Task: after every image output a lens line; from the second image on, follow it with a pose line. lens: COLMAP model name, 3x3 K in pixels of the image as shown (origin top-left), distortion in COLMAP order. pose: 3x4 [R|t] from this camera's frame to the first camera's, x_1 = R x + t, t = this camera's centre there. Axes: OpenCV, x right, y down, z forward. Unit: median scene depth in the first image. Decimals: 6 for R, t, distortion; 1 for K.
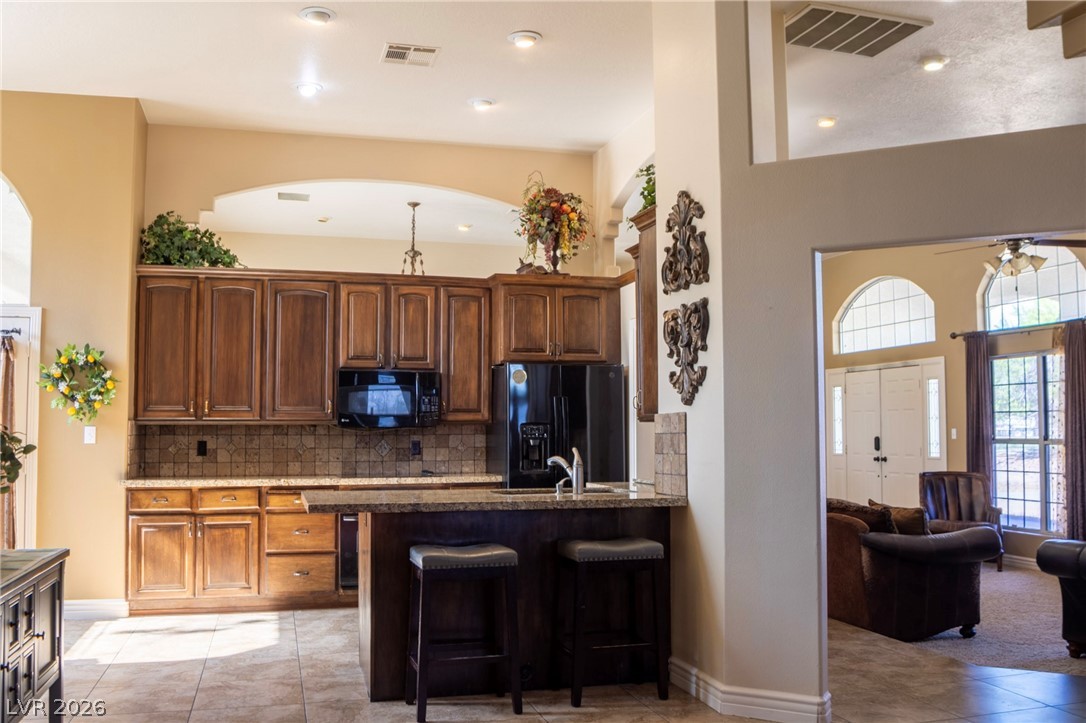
lens RADIAL K [[970.3, 0, 543.0], [0, 970.3, 361.5], [0, 0, 1]] dist [-0.132660, 0.114320]
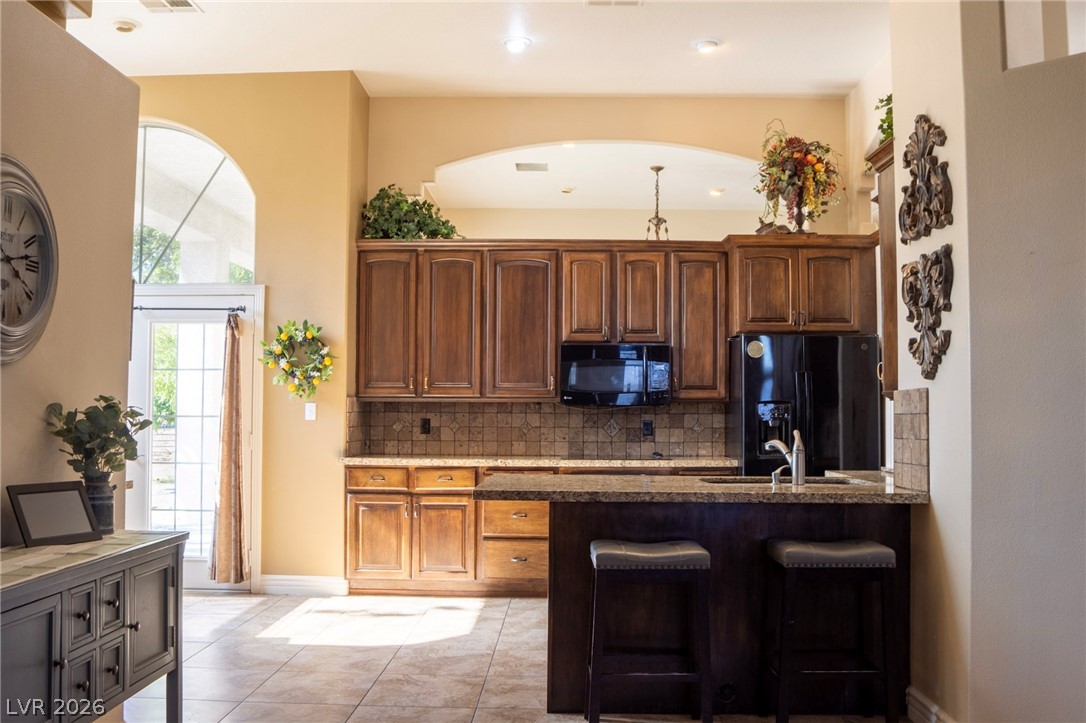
lens RADIAL K [[970.3, 0, 543.0], [0, 970.3, 361.5], [0, 0, 1]] dist [-0.132660, 0.114320]
pose [[0.955302, -0.005345, -0.295584, 0.054580], [0.011538, 0.999749, 0.019214, 0.008073], [0.295407, -0.021766, 0.955124, 0.103522]]
